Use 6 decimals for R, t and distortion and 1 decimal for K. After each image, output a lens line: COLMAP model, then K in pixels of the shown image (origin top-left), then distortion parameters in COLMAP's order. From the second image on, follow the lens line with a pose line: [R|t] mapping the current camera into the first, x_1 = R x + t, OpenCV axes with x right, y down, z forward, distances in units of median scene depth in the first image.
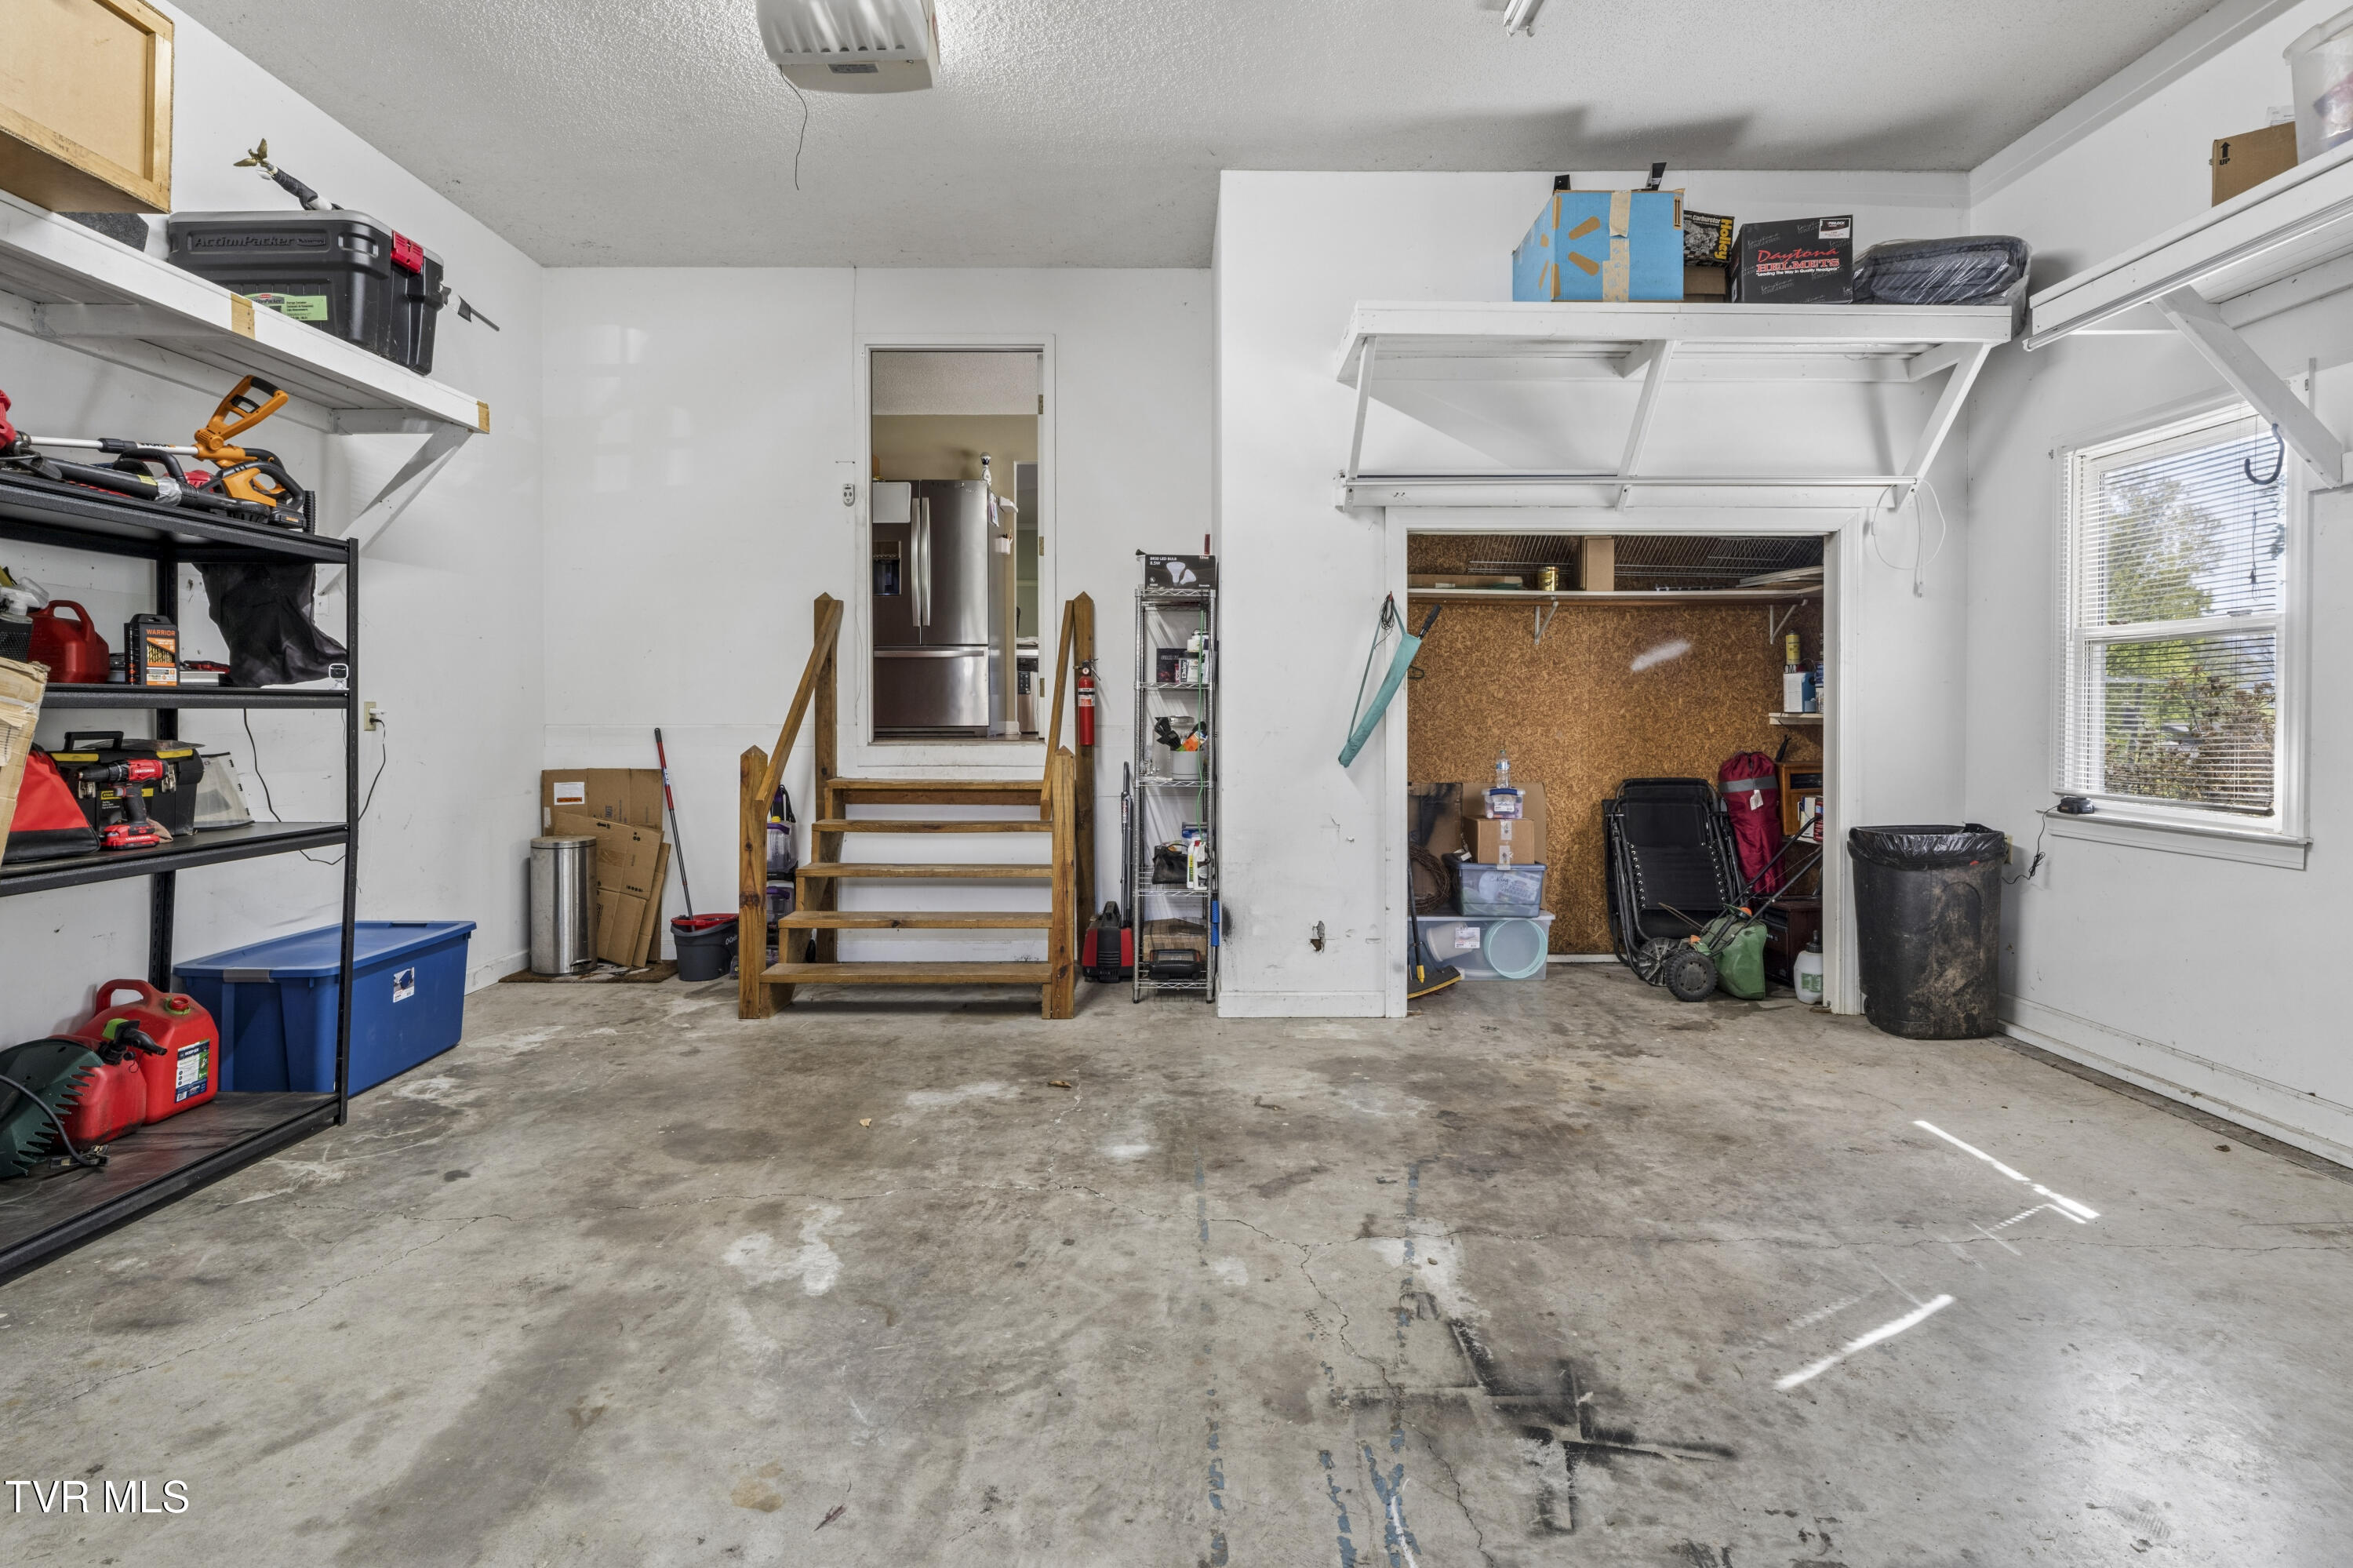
lens RADIAL K [[1409.4, 0, 1176.7], [0, 1409.4, 767.8], [0, 0, 1]] dist [-0.006076, -0.002375]
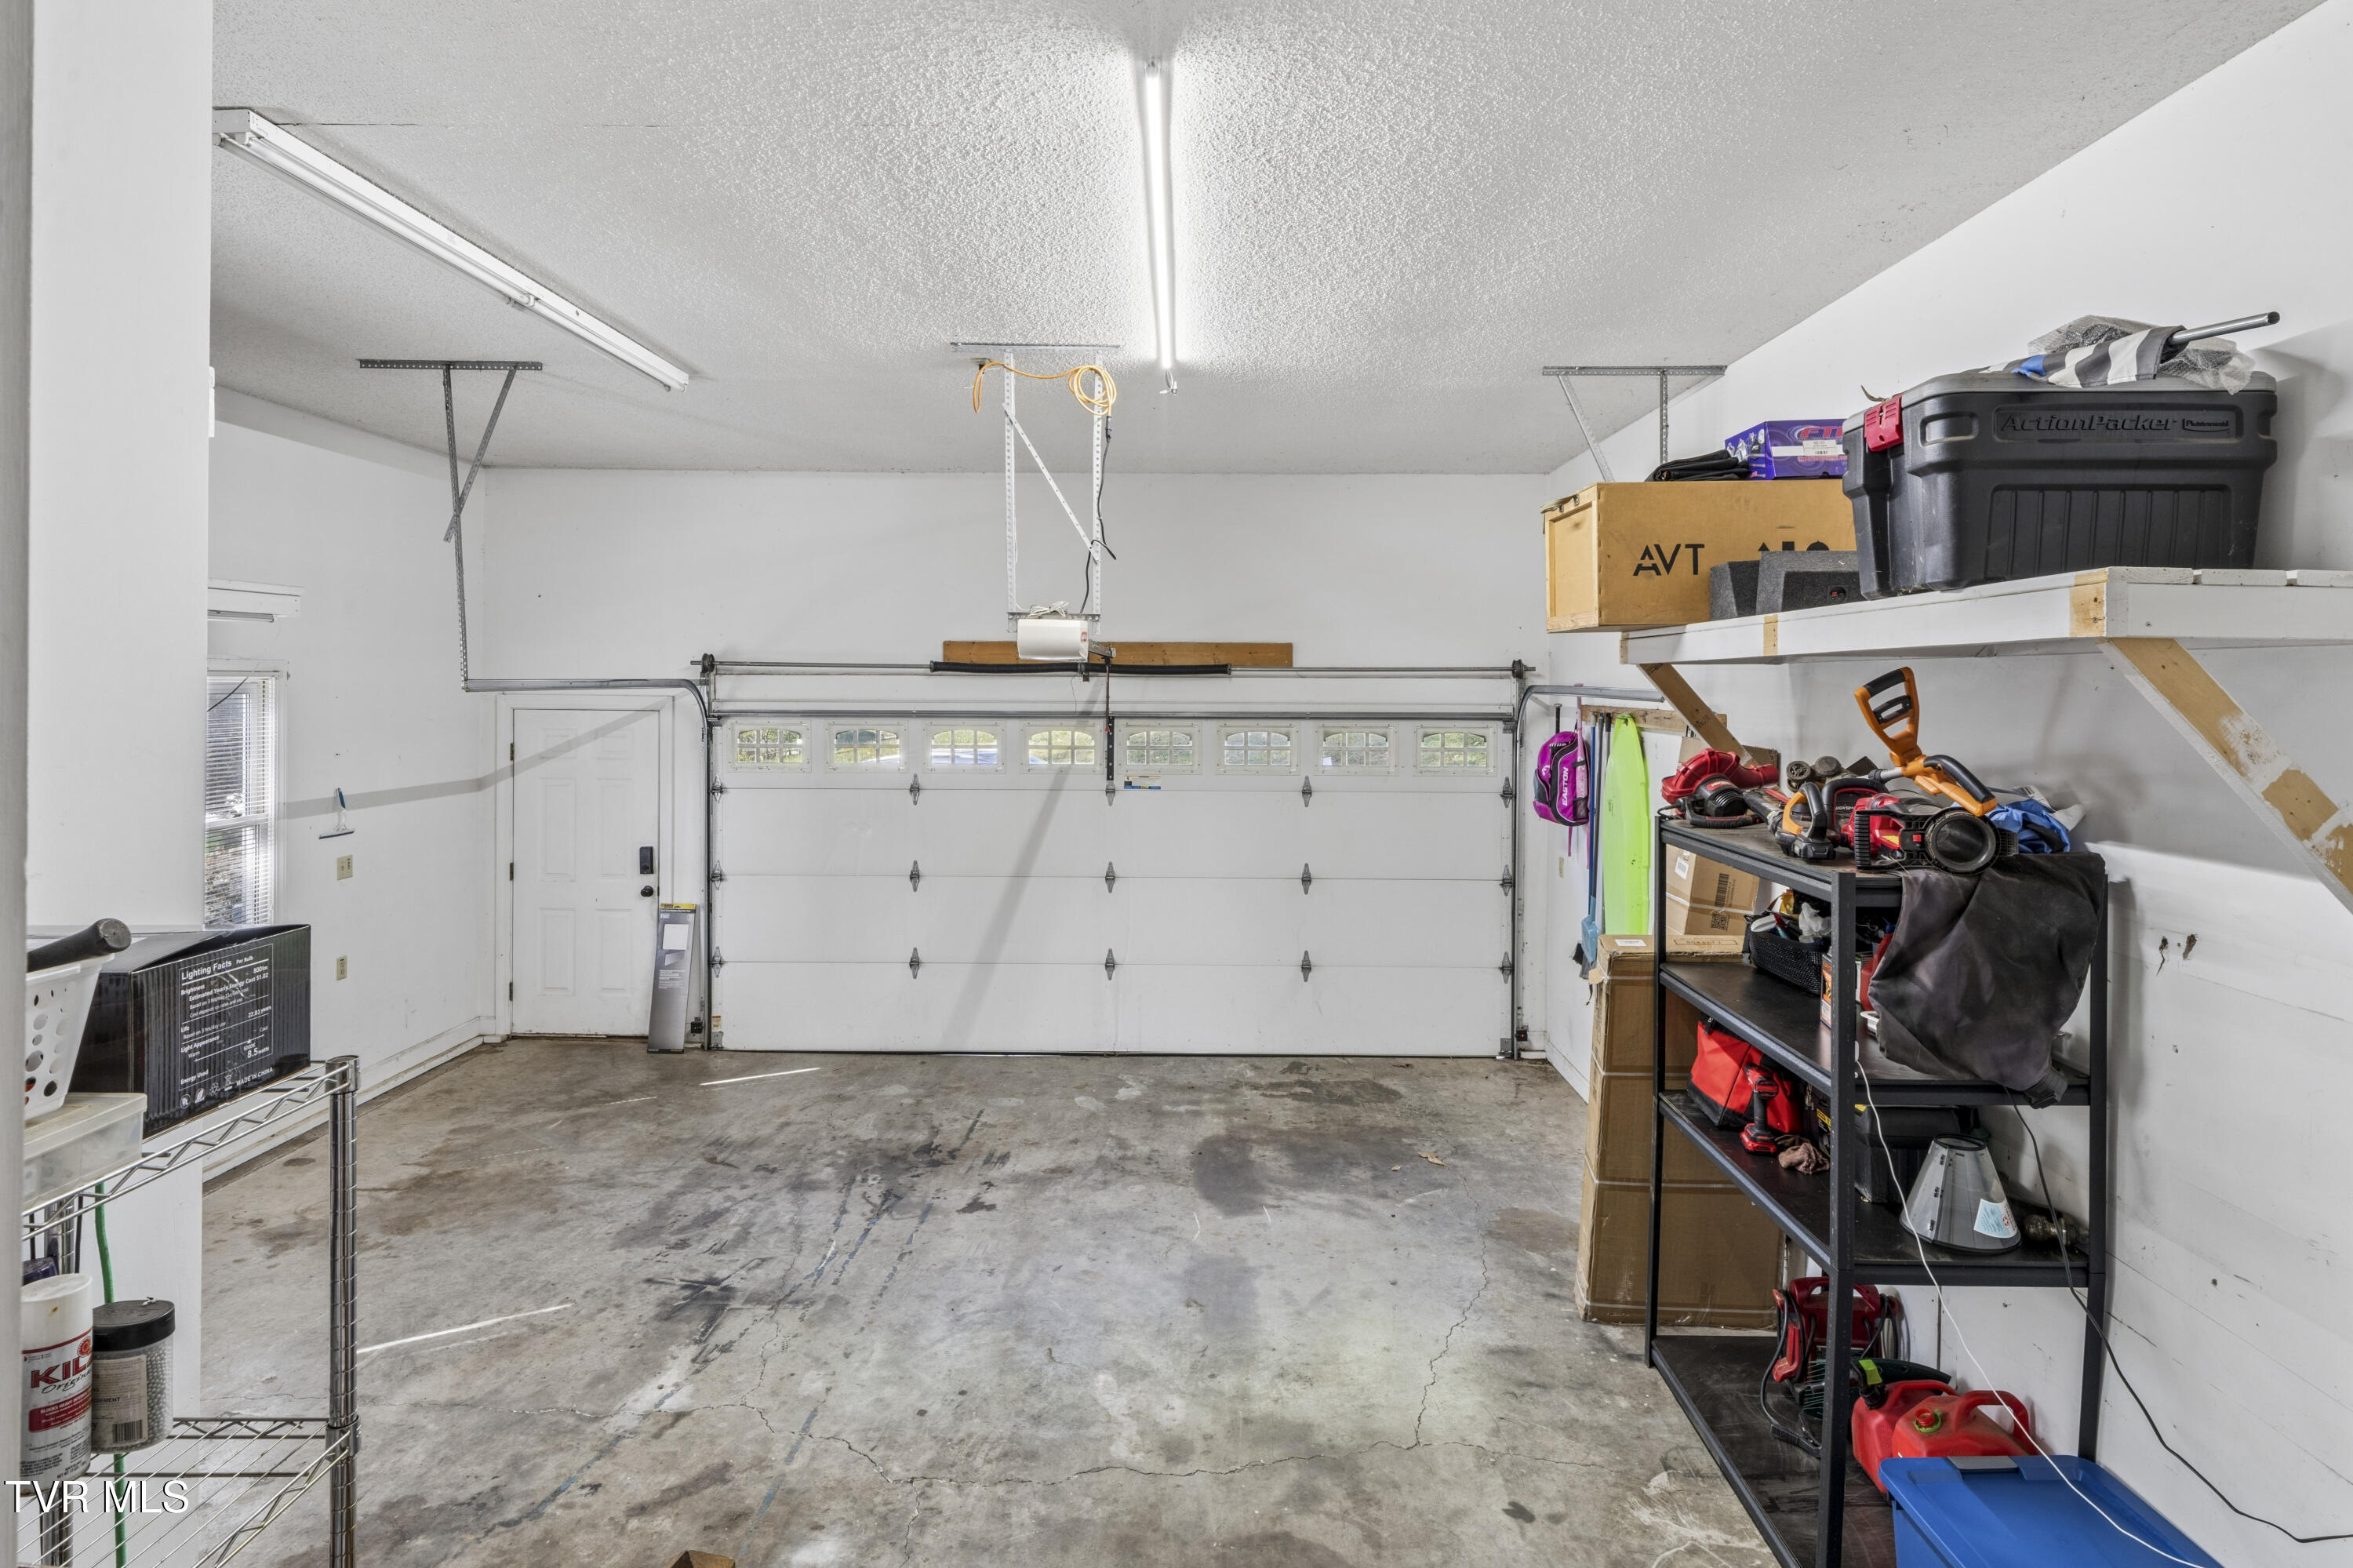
lens RADIAL K [[1409.4, 0, 1185.5], [0, 1409.4, 662.9], [0, 0, 1]] dist [-0.006076, -0.002375]
pose [[-0.999808, -0.011306, 0.015988, -0.341574], [-0.010945, 0.999687, 0.022494, -0.387302], [-0.016237, 0.022315, -0.999619, 2.348373]]
